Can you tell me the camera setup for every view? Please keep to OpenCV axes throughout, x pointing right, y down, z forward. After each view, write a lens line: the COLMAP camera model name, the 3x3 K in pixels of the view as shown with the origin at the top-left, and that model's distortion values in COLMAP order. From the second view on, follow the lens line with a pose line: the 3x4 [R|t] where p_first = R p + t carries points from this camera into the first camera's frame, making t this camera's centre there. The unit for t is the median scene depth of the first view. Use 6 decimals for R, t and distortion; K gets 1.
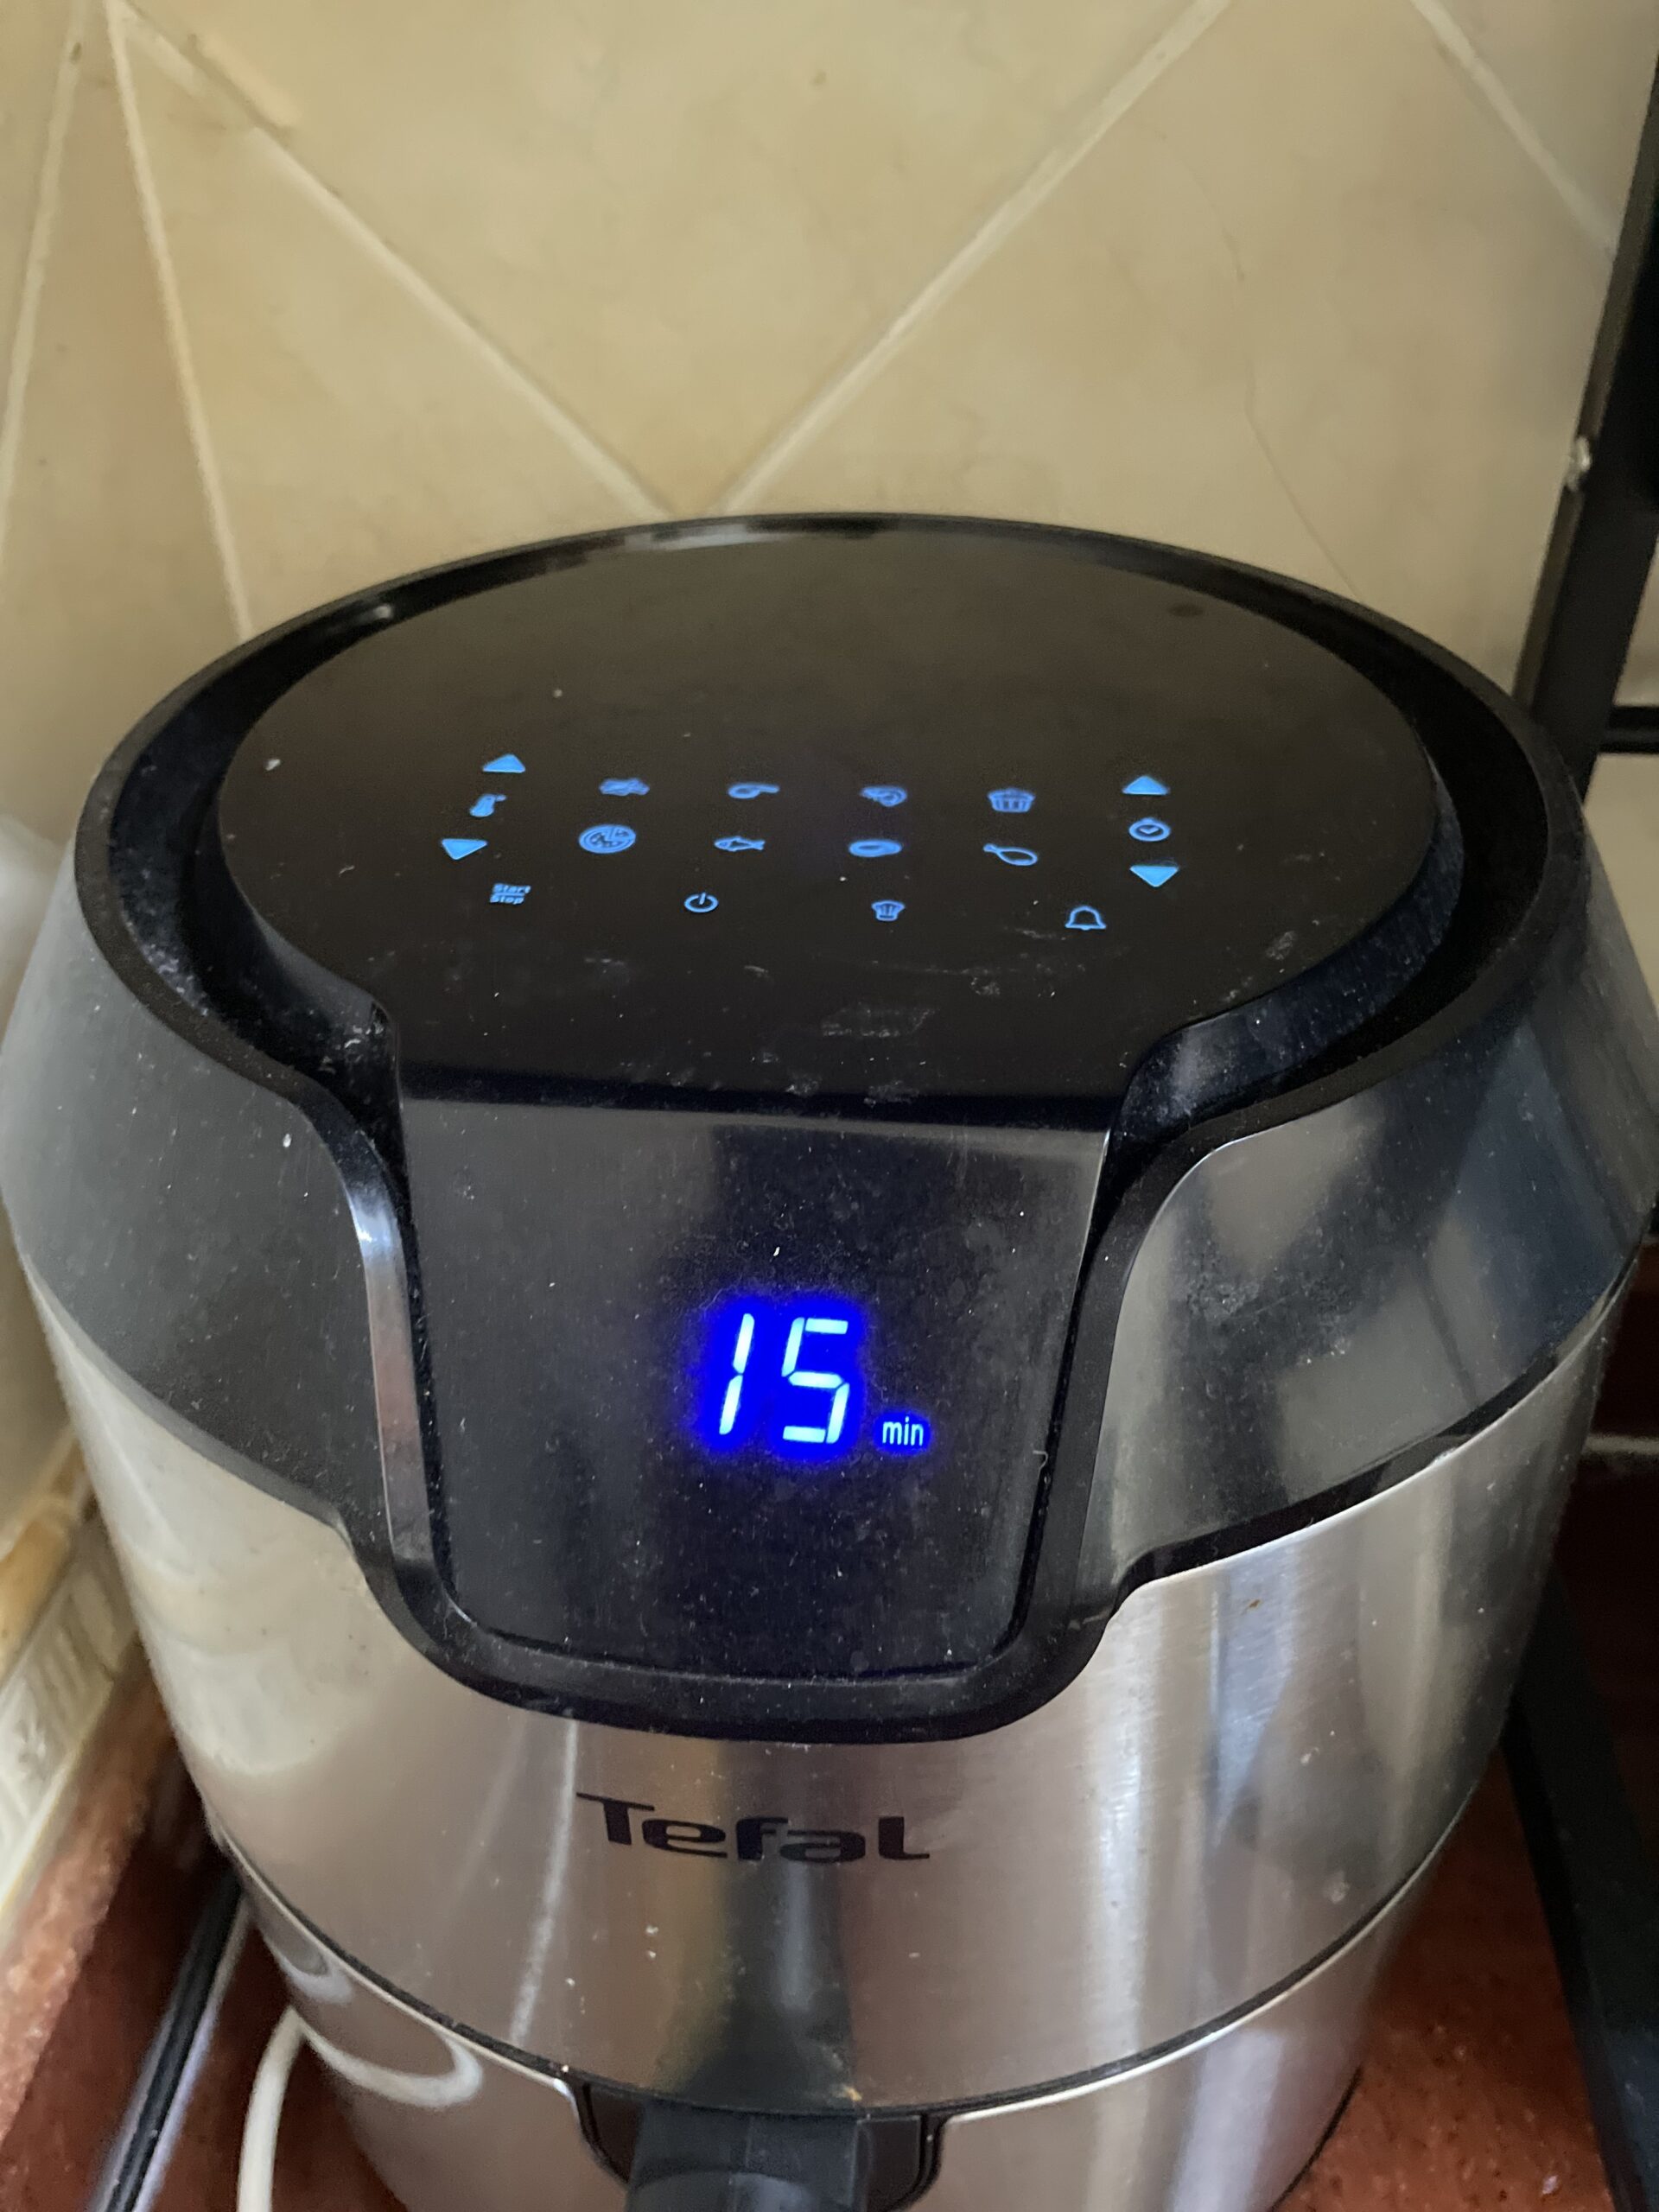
lens RADIAL K [[1687.2, 0, 861.5], [0, 1687.2, 1099.7], [0, 0, 1]] dist [0.071033, -0.121757]
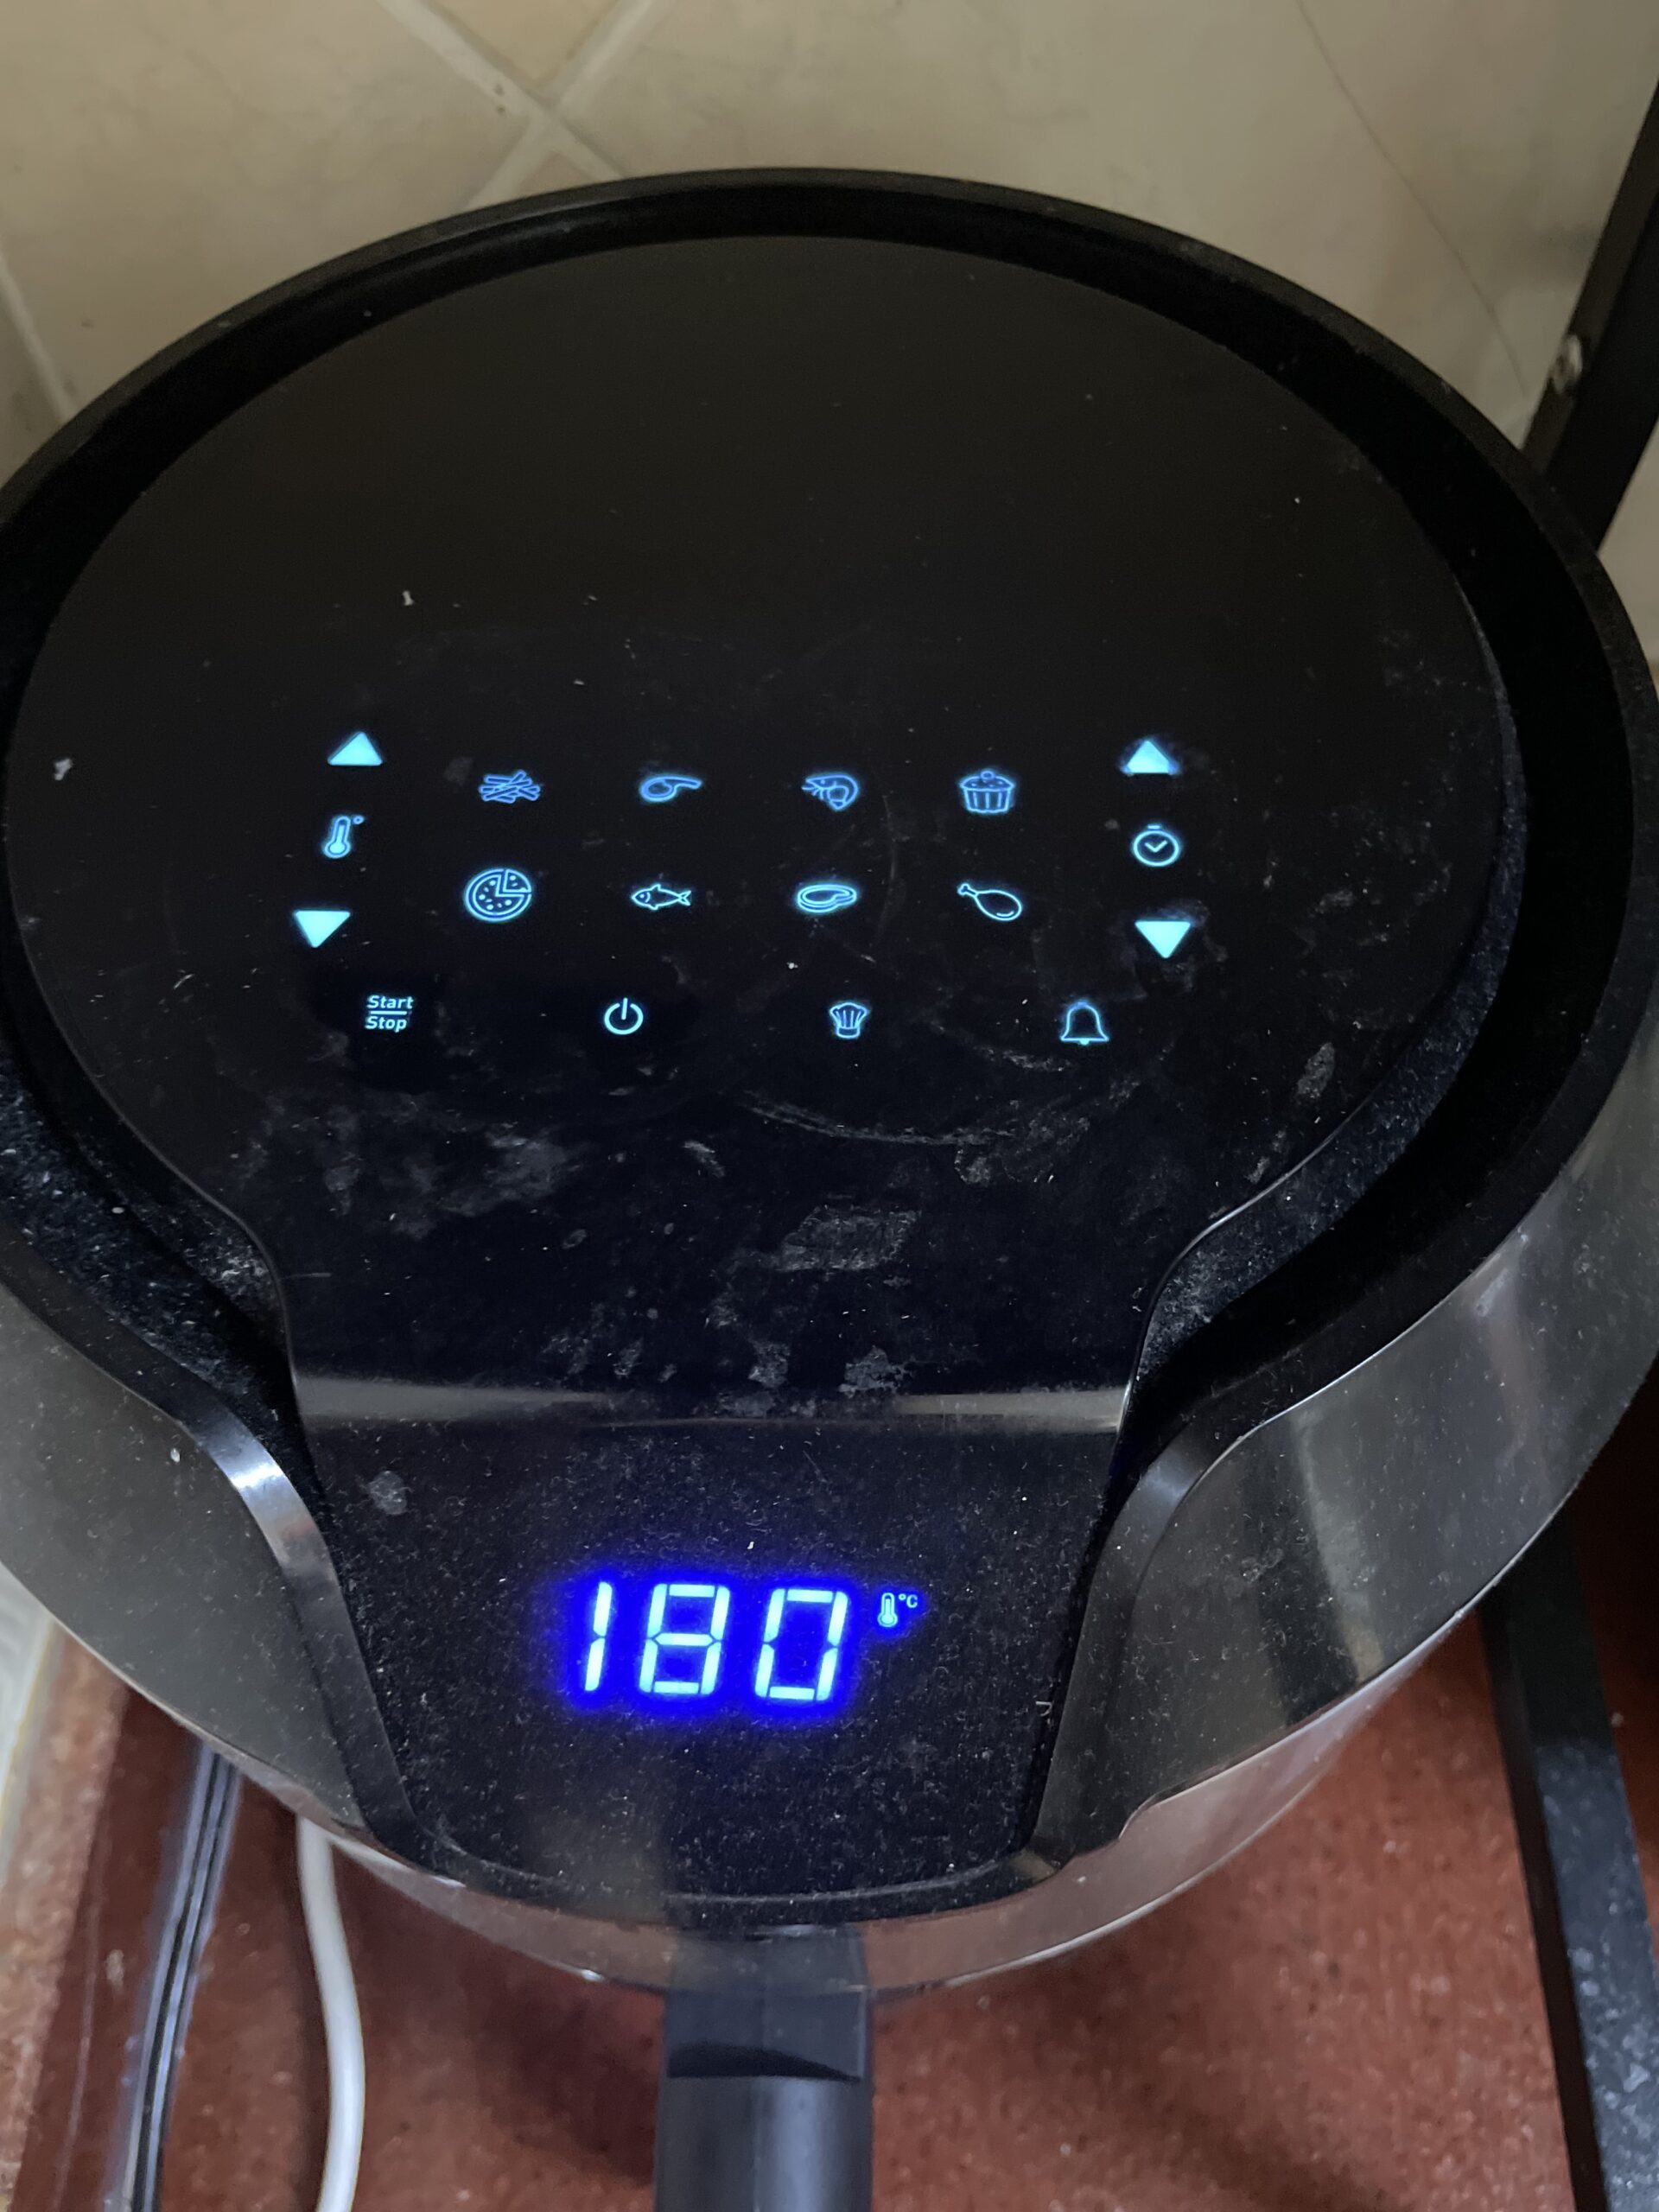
lens RADIAL K [[1687.2, 0, 861.5], [0, 1687.2, 1099.7], [0, 0, 1]] dist [0.071033, -0.121757]
pose [[0.998152, -0.054169, 0.027539, -0.003085], [0.040037, 0.927149, 0.372547, -0.375843], [-0.045713, -0.370756, 0.927605, 0.205617]]
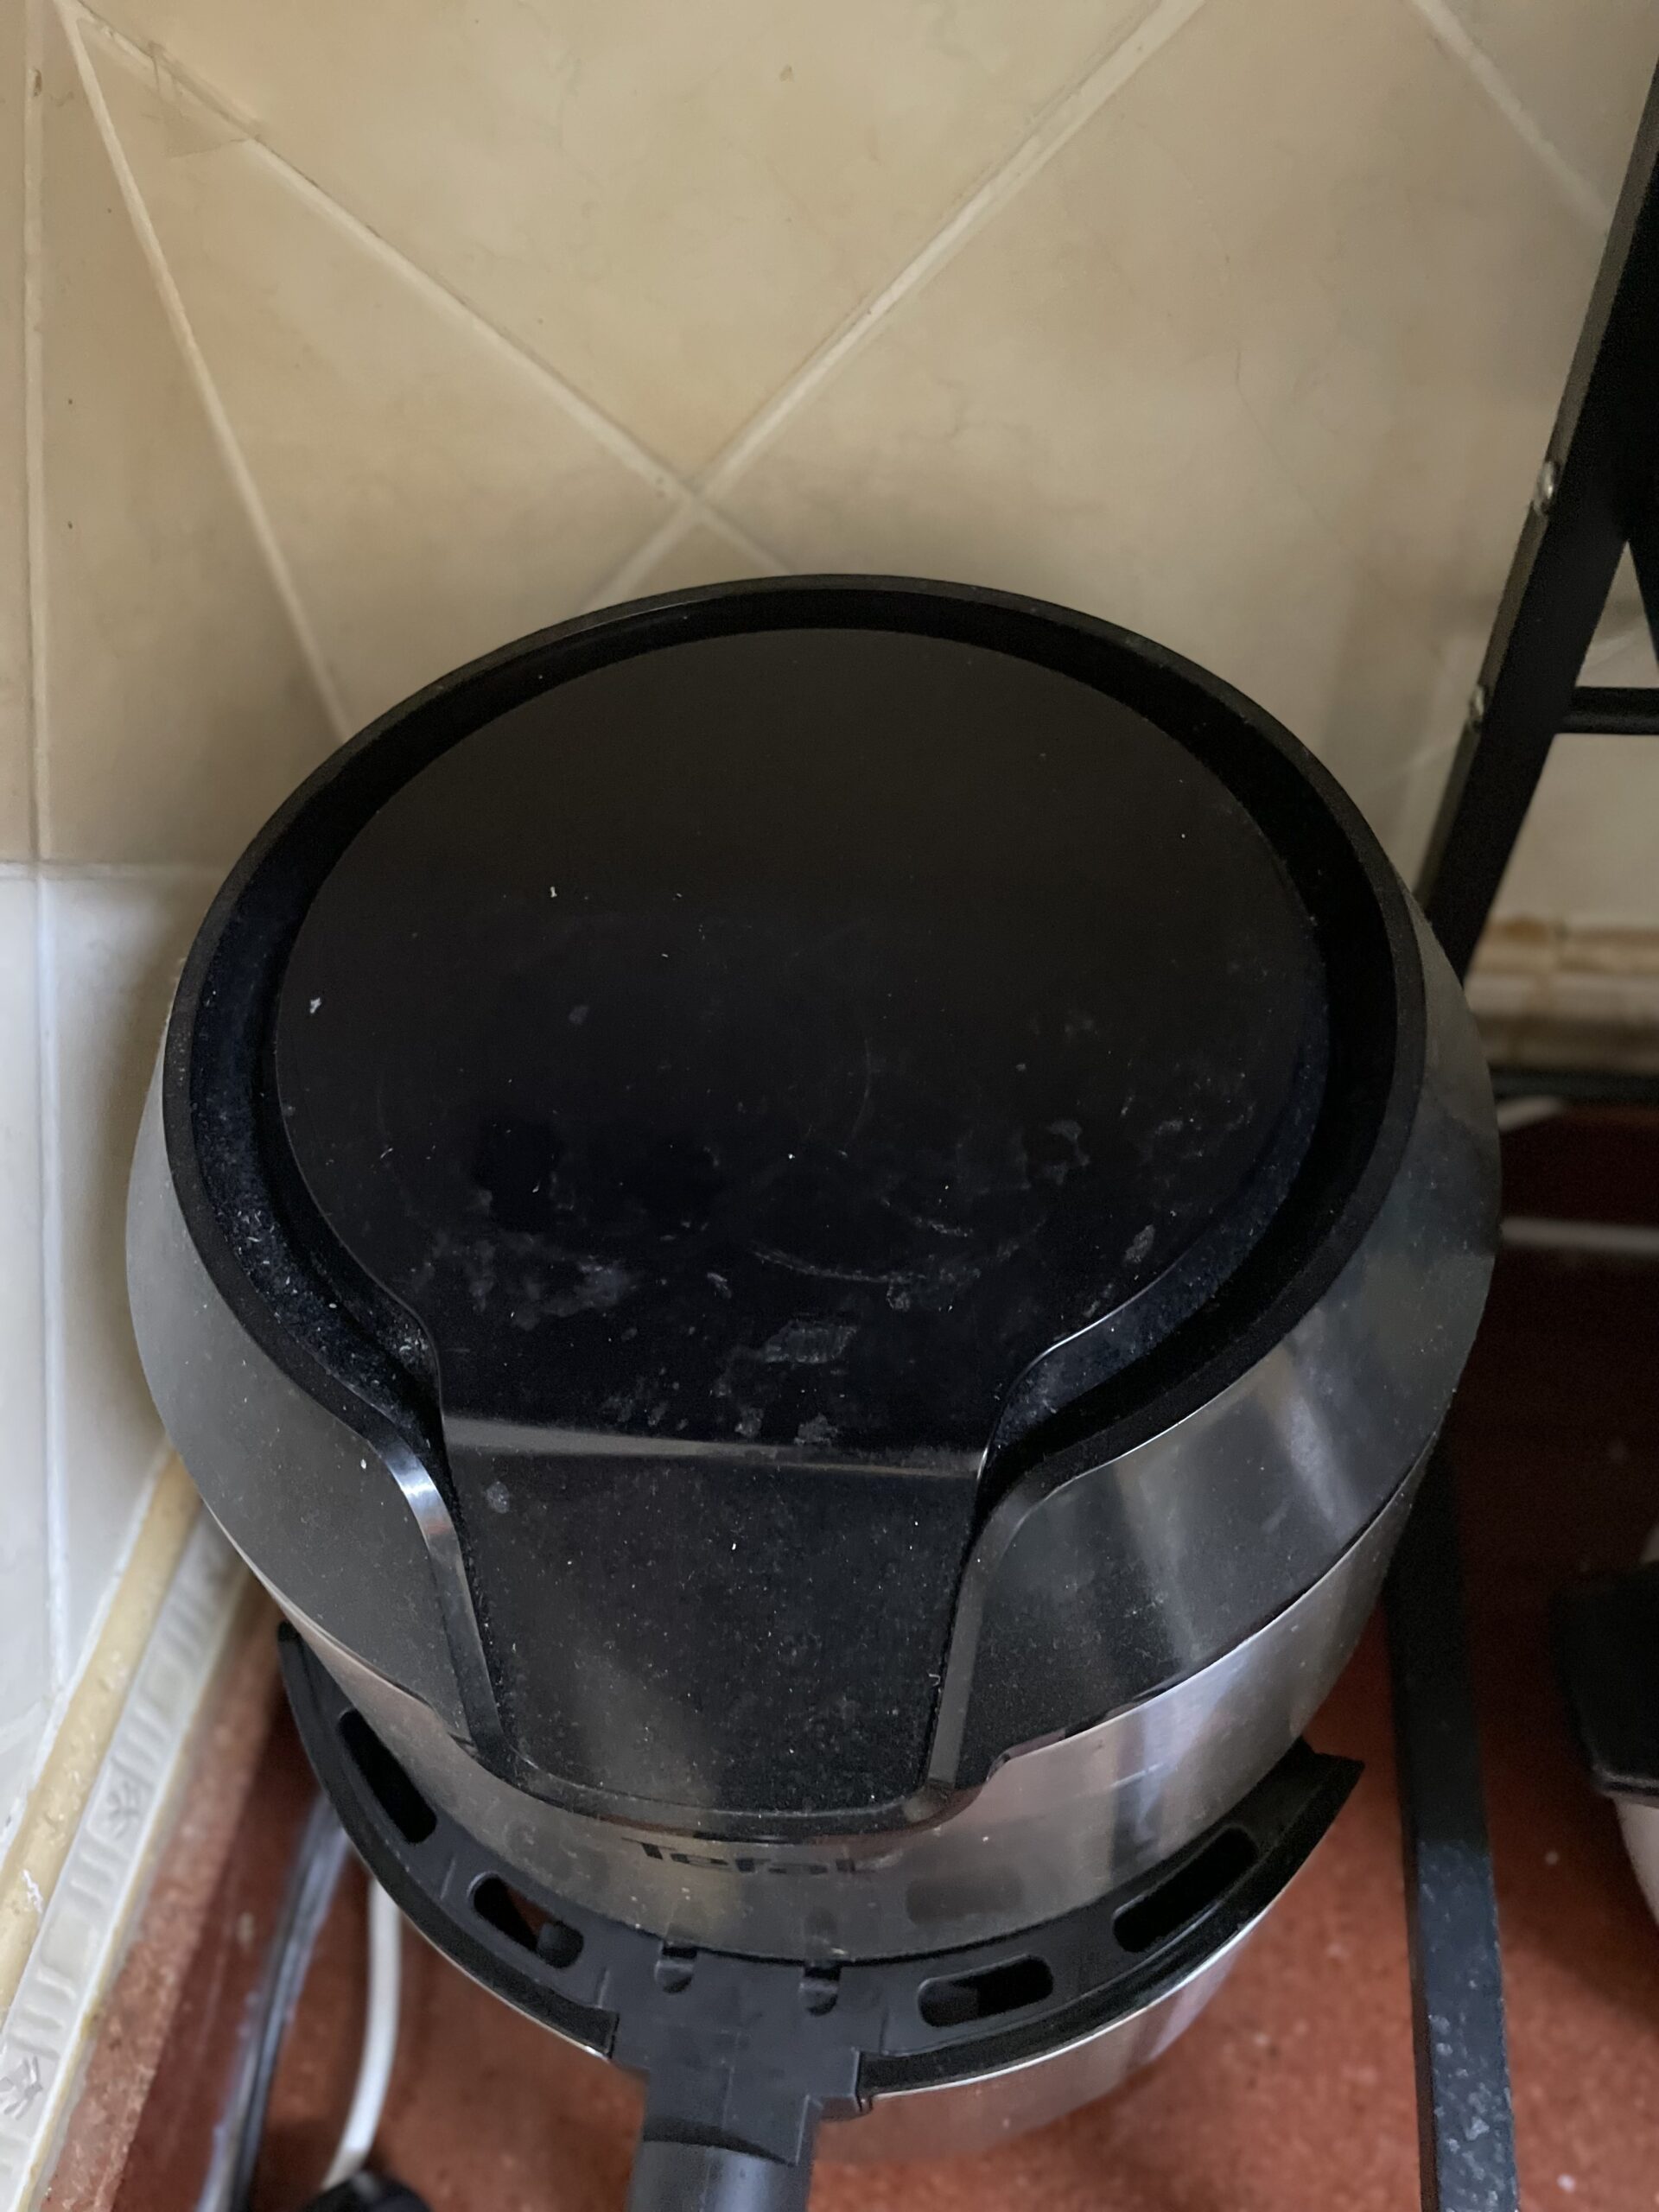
lens RADIAL K [[1699.3, 0, 875.5], [0, 1699.3, 1113.3], [0, 0, 1]] dist [0.002567, -0.044587]
pose [[0.998566, -0.014990, -0.051399, 0.110075], [0.028741, 0.960035, 0.278399, -0.493769], [0.045171, -0.279477, 0.959089, -0.147437]]
